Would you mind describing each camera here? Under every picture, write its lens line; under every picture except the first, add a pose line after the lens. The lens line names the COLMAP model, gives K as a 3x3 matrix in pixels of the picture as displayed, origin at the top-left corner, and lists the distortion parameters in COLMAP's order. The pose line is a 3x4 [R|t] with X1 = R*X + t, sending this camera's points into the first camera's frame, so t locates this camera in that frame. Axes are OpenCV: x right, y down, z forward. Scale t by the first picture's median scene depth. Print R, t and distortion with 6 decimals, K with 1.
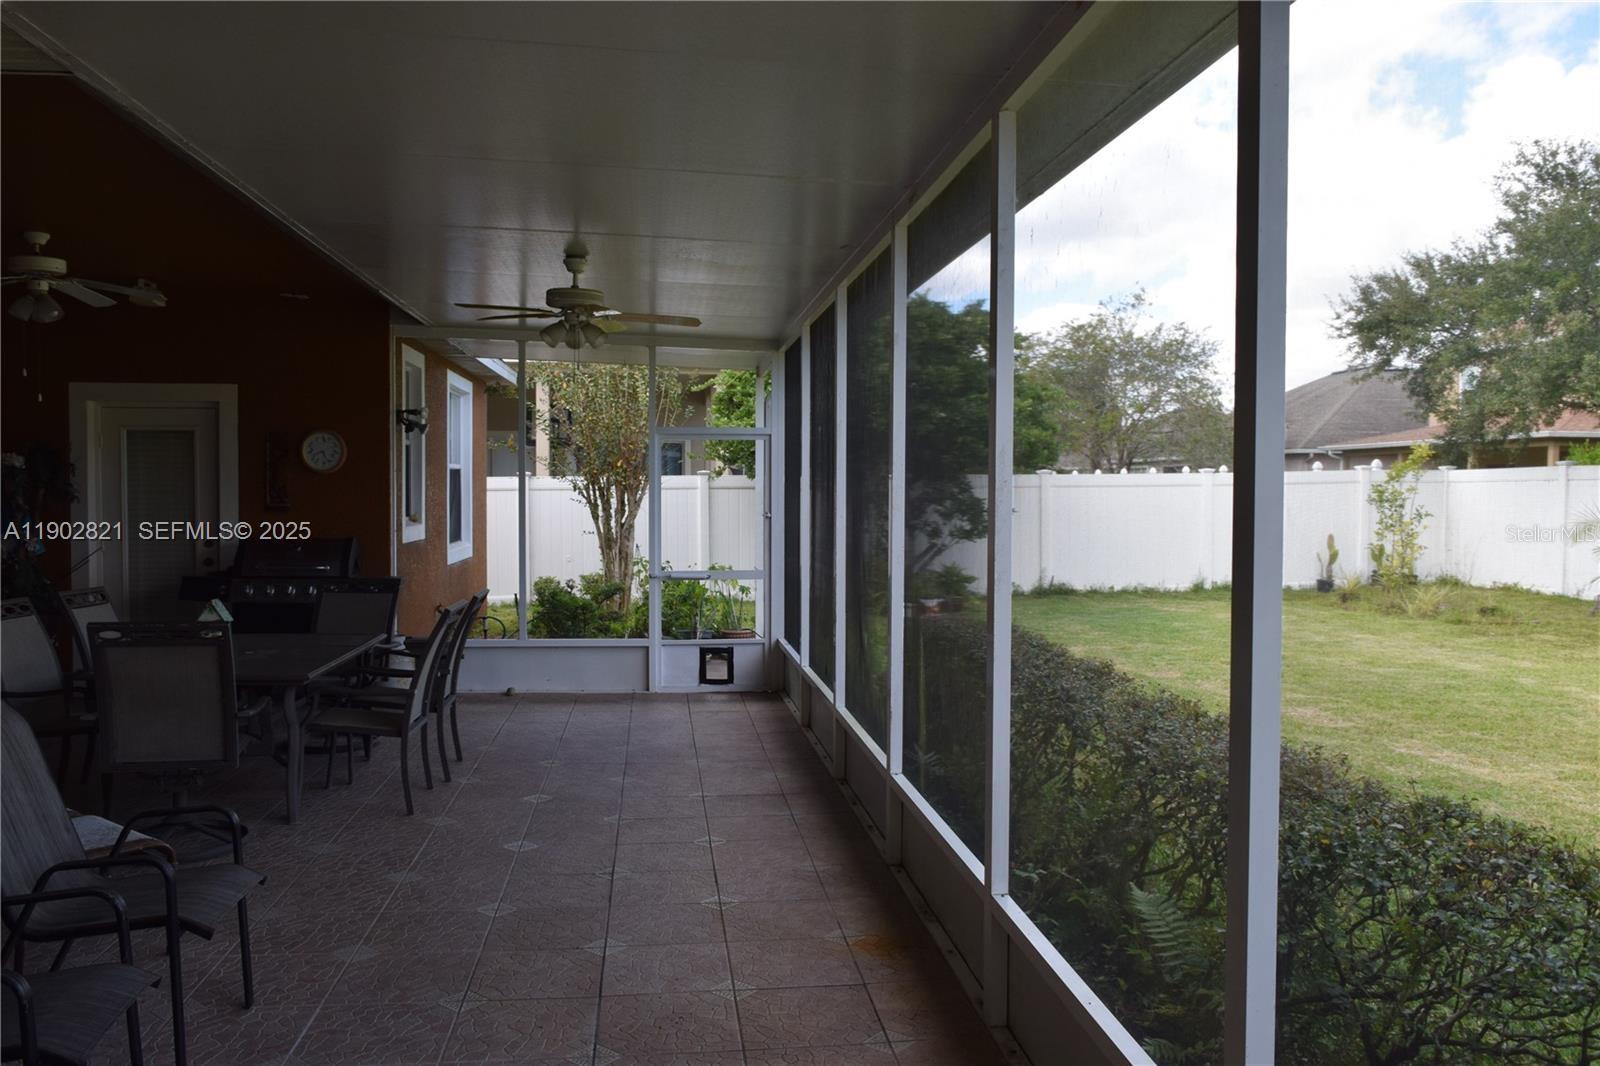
lens RADIAL K [[1272.1, 0, 800.0], [0, 1272.1, 533.0], [0, 0, 1]] dist [-0.008765, 0.010217]
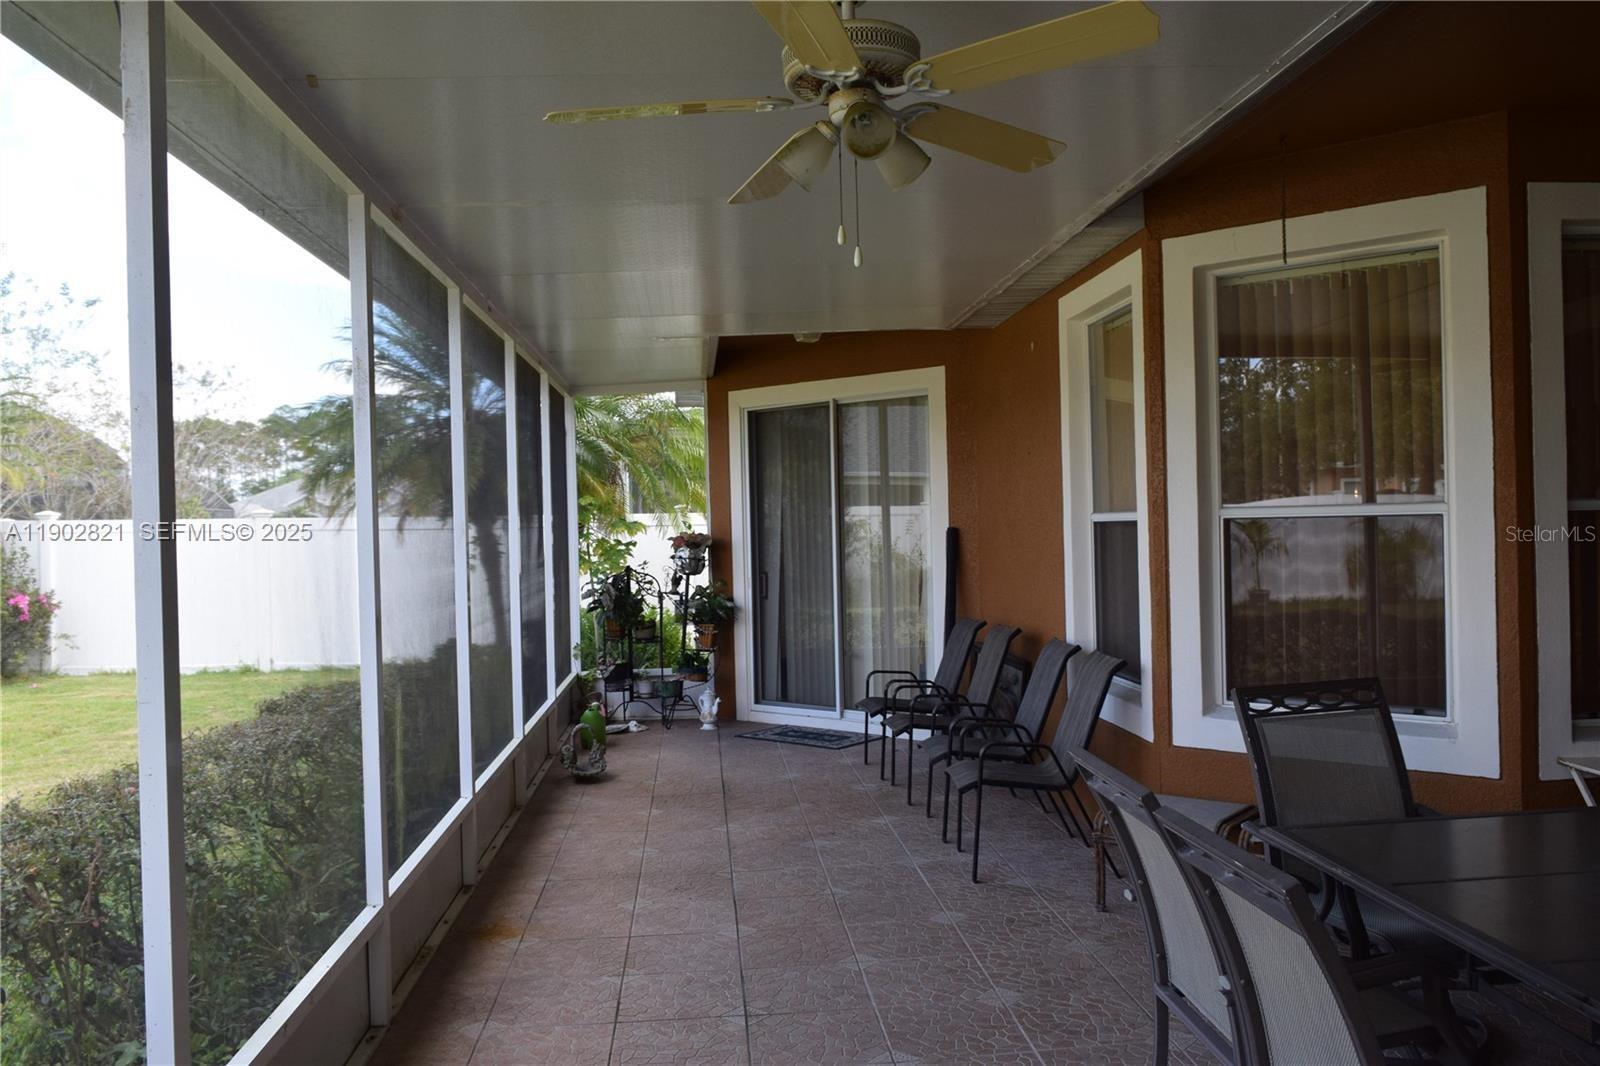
lens RADIAL K [[1272.1, 0, 800.0], [0, 1272.1, 533.0], [0, 0, 1]] dist [-0.008765, 0.010217]
pose [[-0.999038, 0.024800, 0.036169, -0.250768], [0.026324, 0.998759, 0.042271, -0.071495], [-0.035076, 0.043182, -0.998451, 2.047624]]
